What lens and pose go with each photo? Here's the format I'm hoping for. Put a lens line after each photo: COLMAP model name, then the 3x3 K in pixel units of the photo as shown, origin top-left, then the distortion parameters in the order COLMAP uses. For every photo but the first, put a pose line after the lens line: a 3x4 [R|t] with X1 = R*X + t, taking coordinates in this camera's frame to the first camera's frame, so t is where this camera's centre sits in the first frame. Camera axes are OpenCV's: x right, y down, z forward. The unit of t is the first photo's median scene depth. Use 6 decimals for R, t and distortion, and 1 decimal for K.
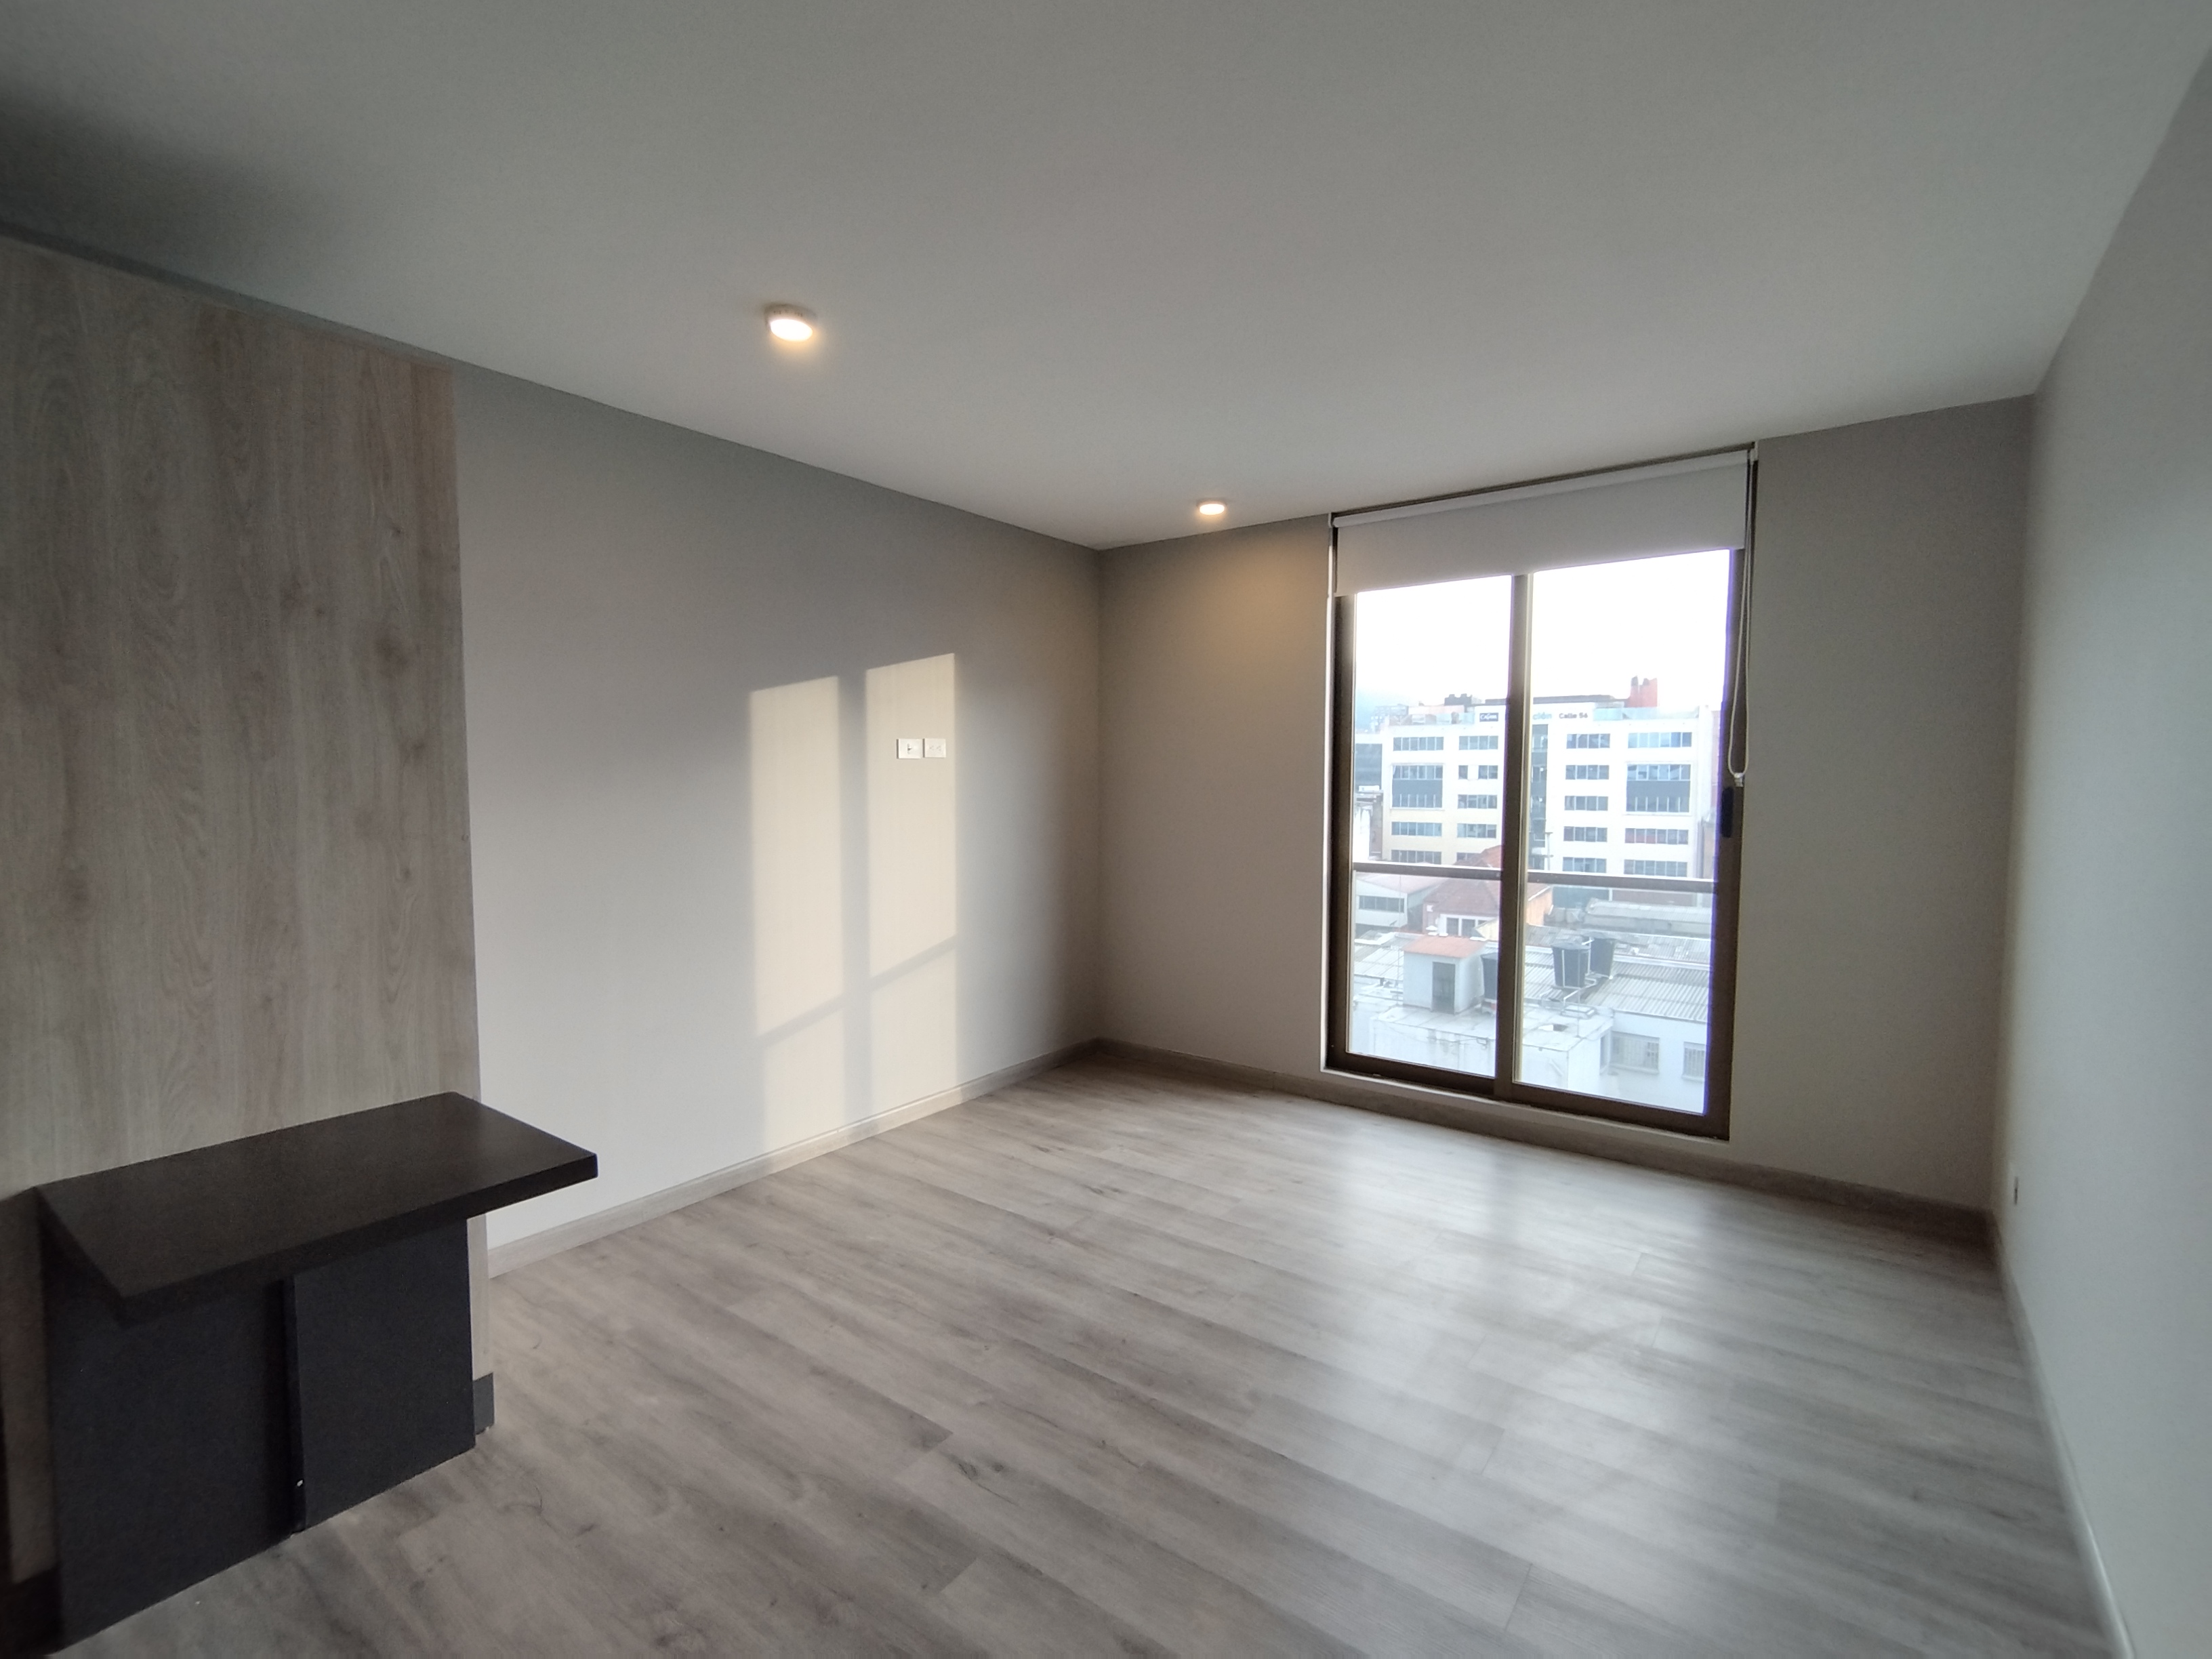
lens RADIAL K [[1013.3, 0, 1100.2], [0, 1013.3, 839.3], [0, 0, 1]] dist [-0.000737, 0.000188]
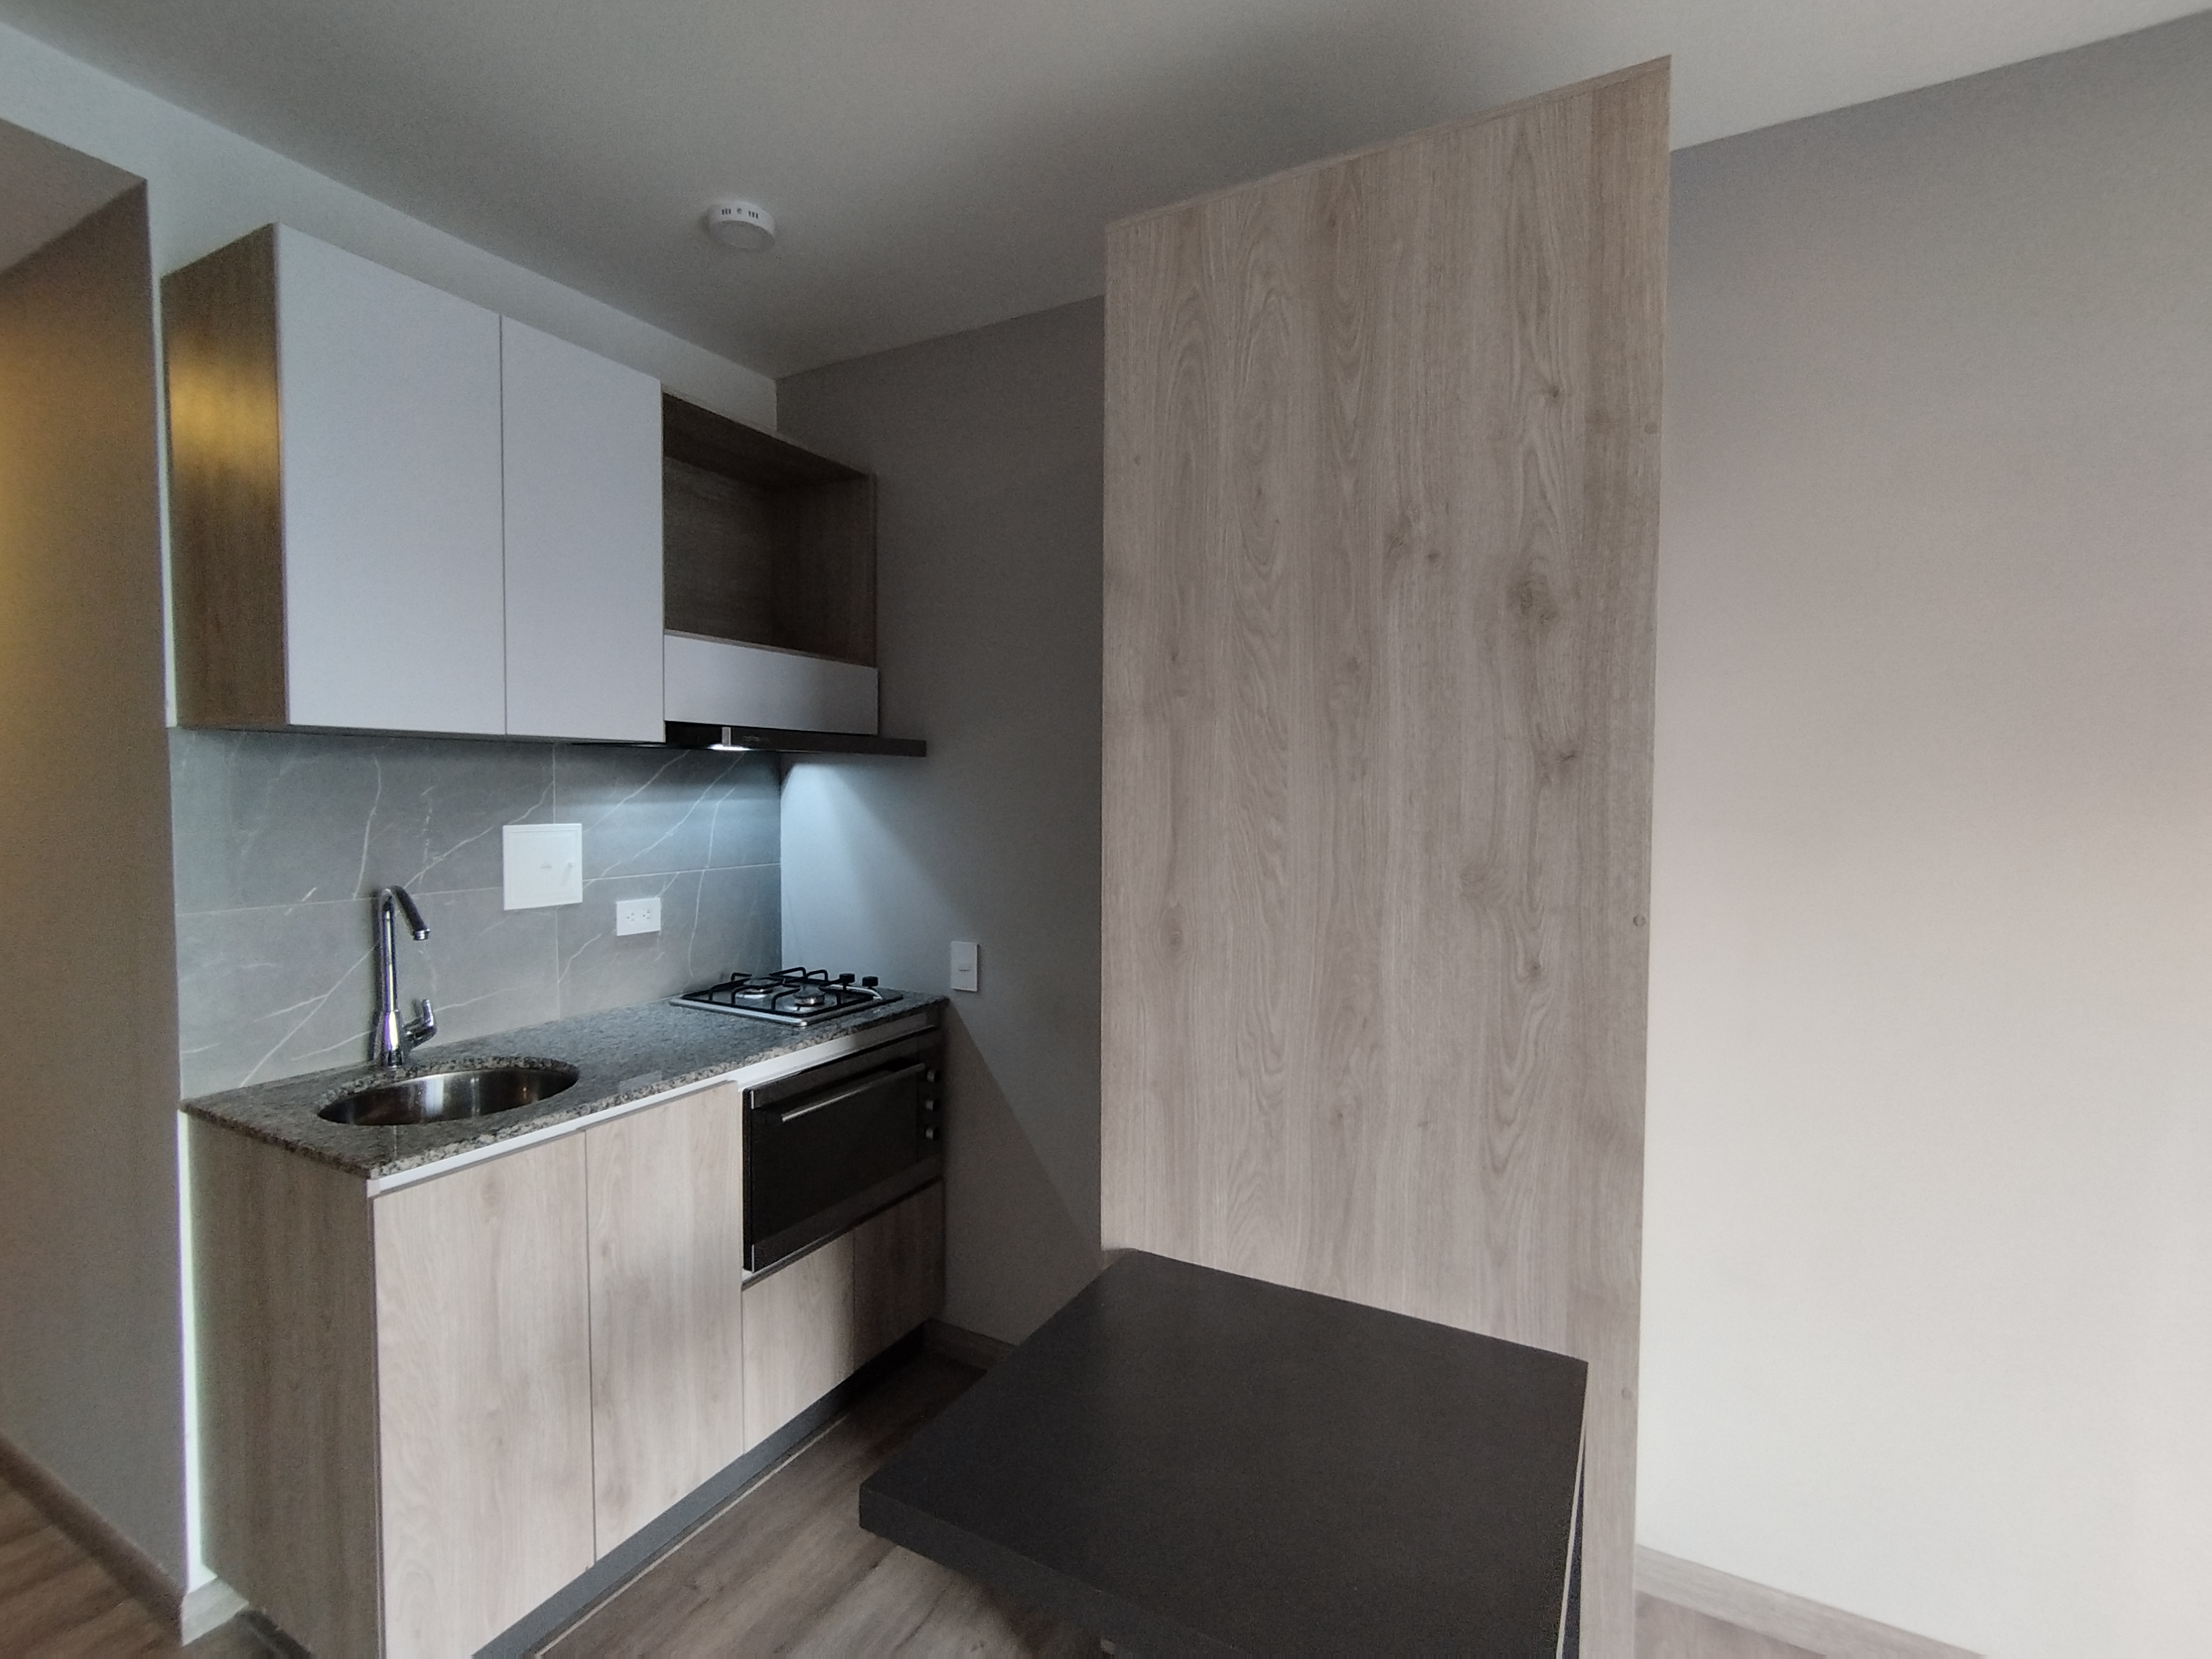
lens RADIAL K [[1021.1, 0, 1106.0], [0, 1021.1, 829.5], [0, 0, 1]] dist [-0.017368, 0.009734]
pose [[0.128633, 0.039331, -0.990912, -0.073085], [-0.069825, 0.997093, 0.030512, -0.028560], [0.989231, 0.065266, 0.131005, 0.388317]]
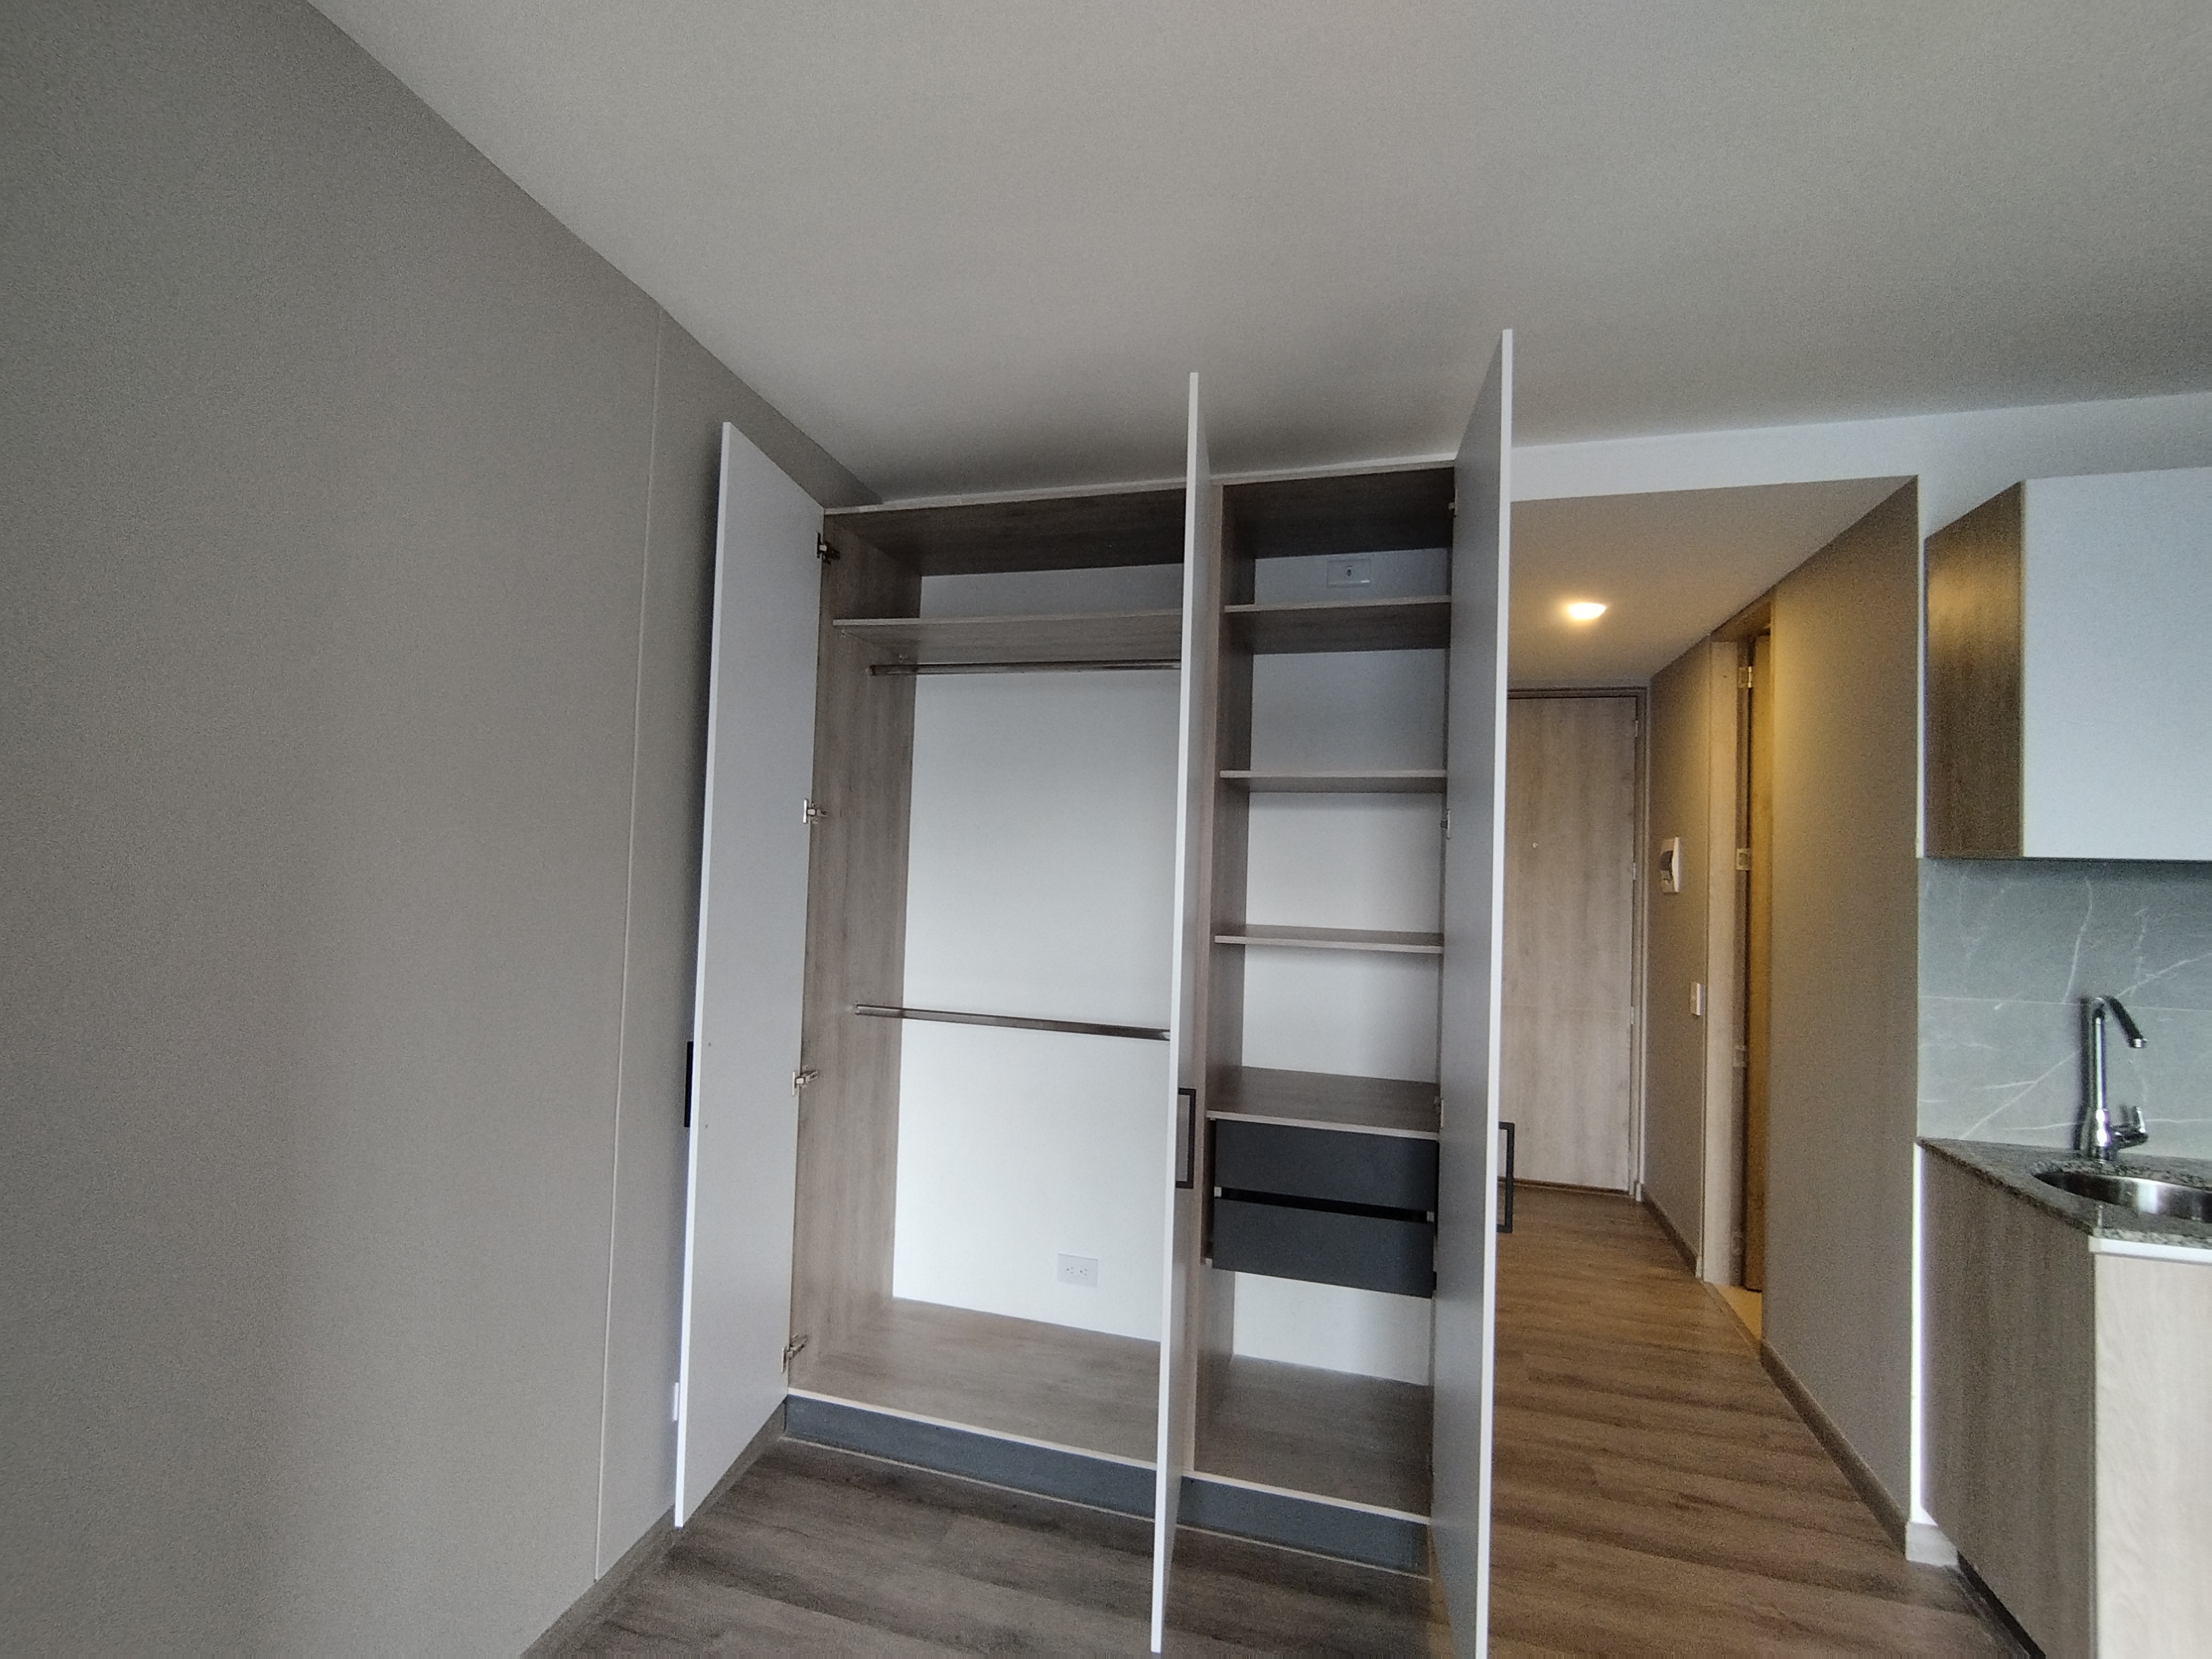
lens RADIAL K [[1022.4, 0, 1084.1], [0, 1022.4, 830.7], [0, 0, 1]] dist [0.001111, -0.000764]
pose [[-0.943367, -0.040708, -0.329244, 0.113554], [-0.052474, 0.998259, 0.026925, -0.037589], [0.327575, 0.042677, -0.943861, 0.453781]]
